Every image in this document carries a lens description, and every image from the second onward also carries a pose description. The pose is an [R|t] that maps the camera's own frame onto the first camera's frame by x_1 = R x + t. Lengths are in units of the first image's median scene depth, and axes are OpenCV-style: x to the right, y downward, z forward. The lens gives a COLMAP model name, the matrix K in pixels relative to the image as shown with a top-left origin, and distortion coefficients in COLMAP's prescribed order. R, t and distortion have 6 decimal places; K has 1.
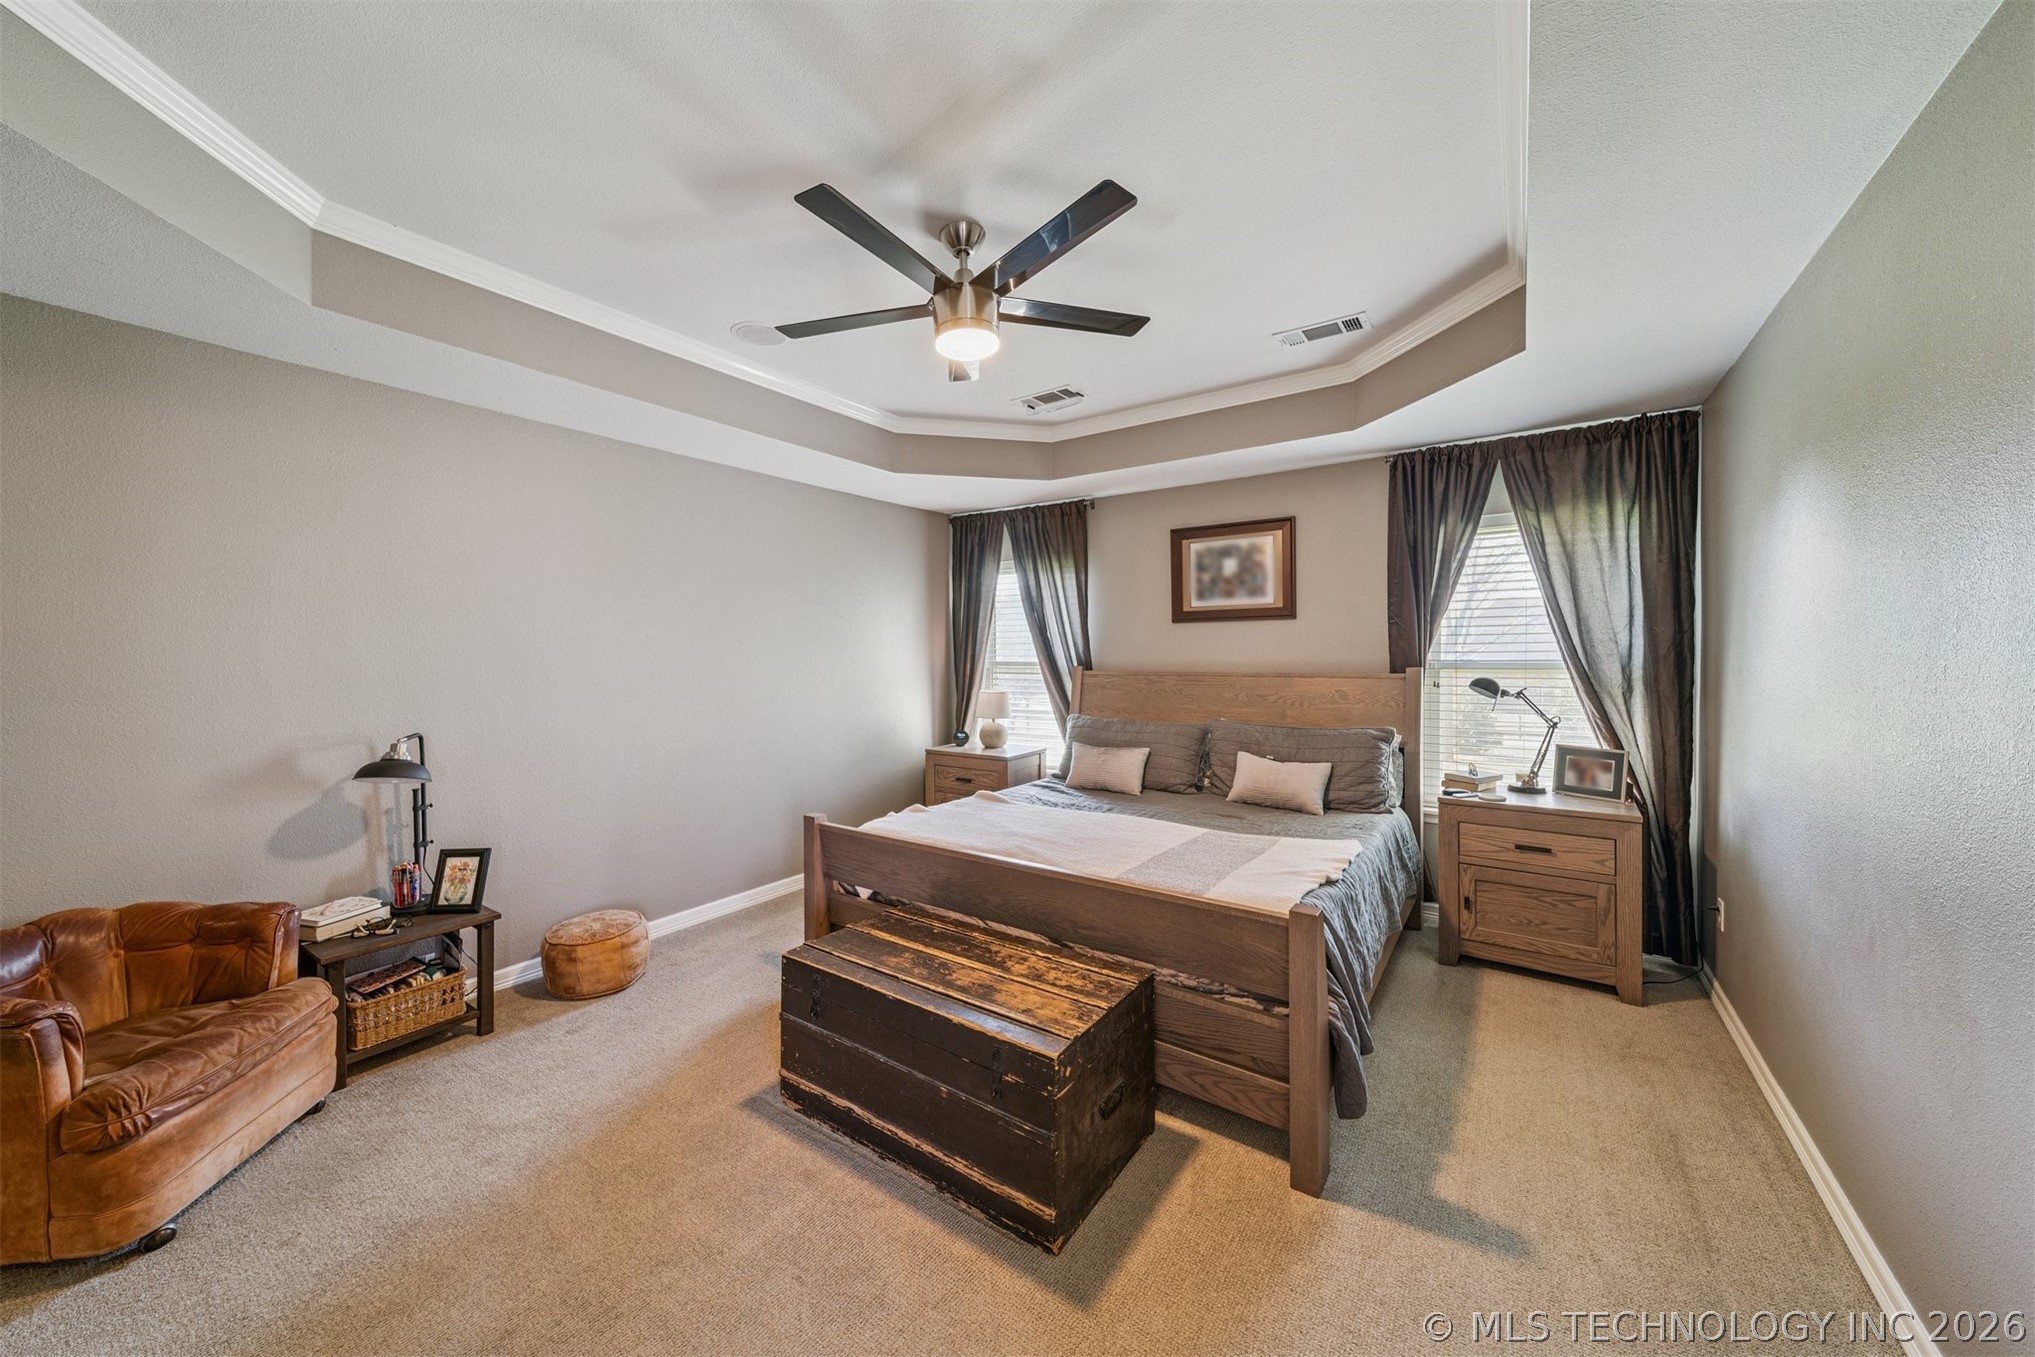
lens RADIAL K [[717.4, 0, 1013.8], [0, 717.4, 660.7], [0, 0, 1]] dist [0.006998, 0.000044]
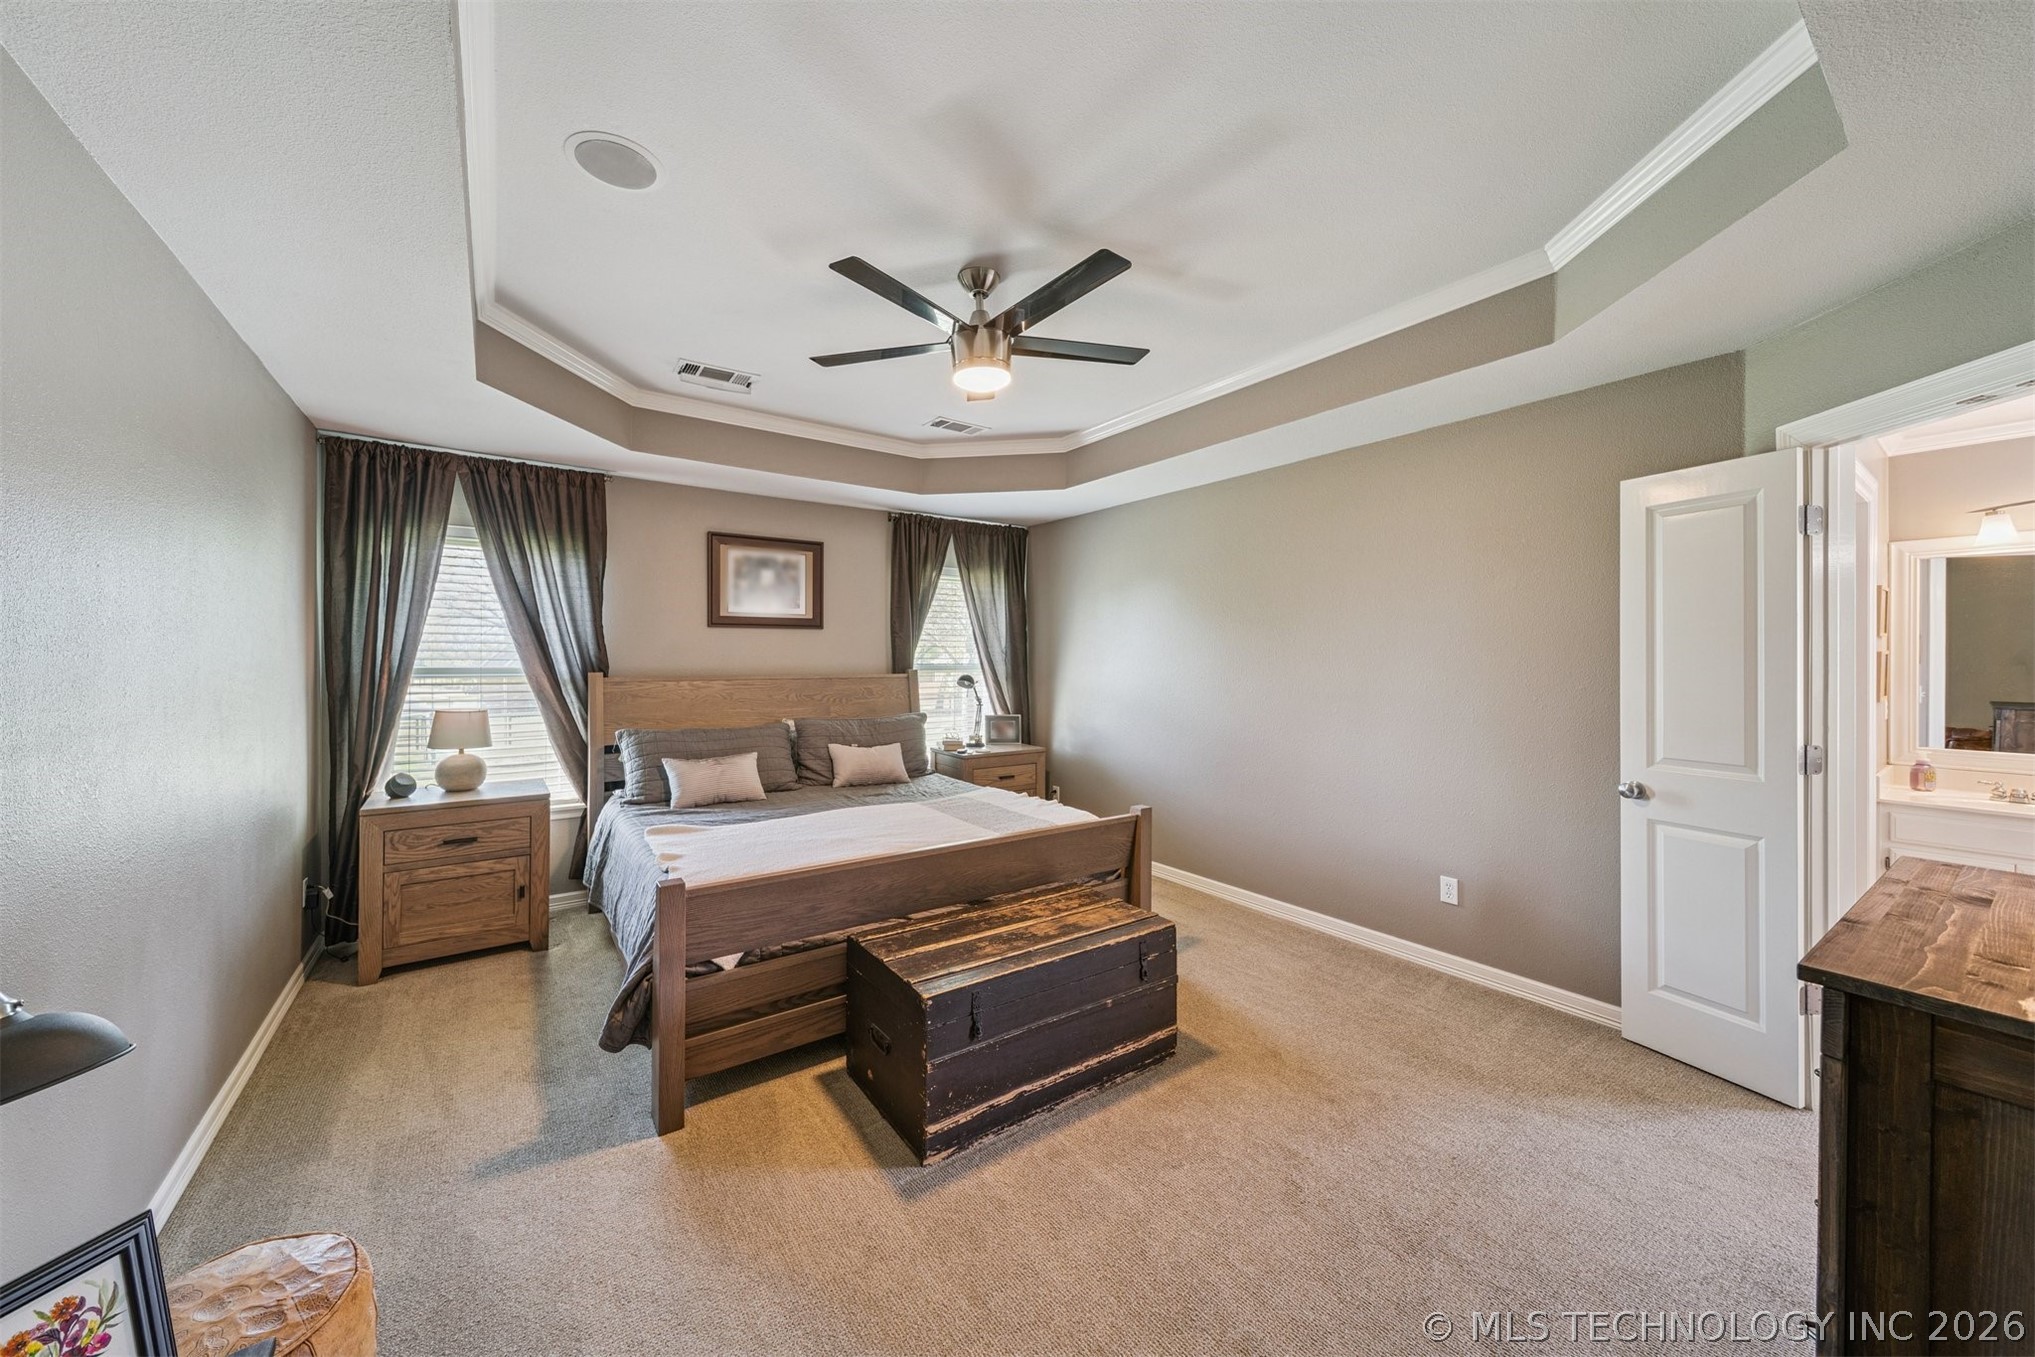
lens RADIAL K [[717.4, 0, 967.4], [0, 717.4, 658.4], [0, 0, 1]] dist [0.006998, 0.000044]
pose [[0.366242, 0.005934, 0.930501, -0.735682], [0.005473, 0.999949, -0.008531, 0.001005], [-0.930503, 0.008217, 0.366191, 0.410116]]
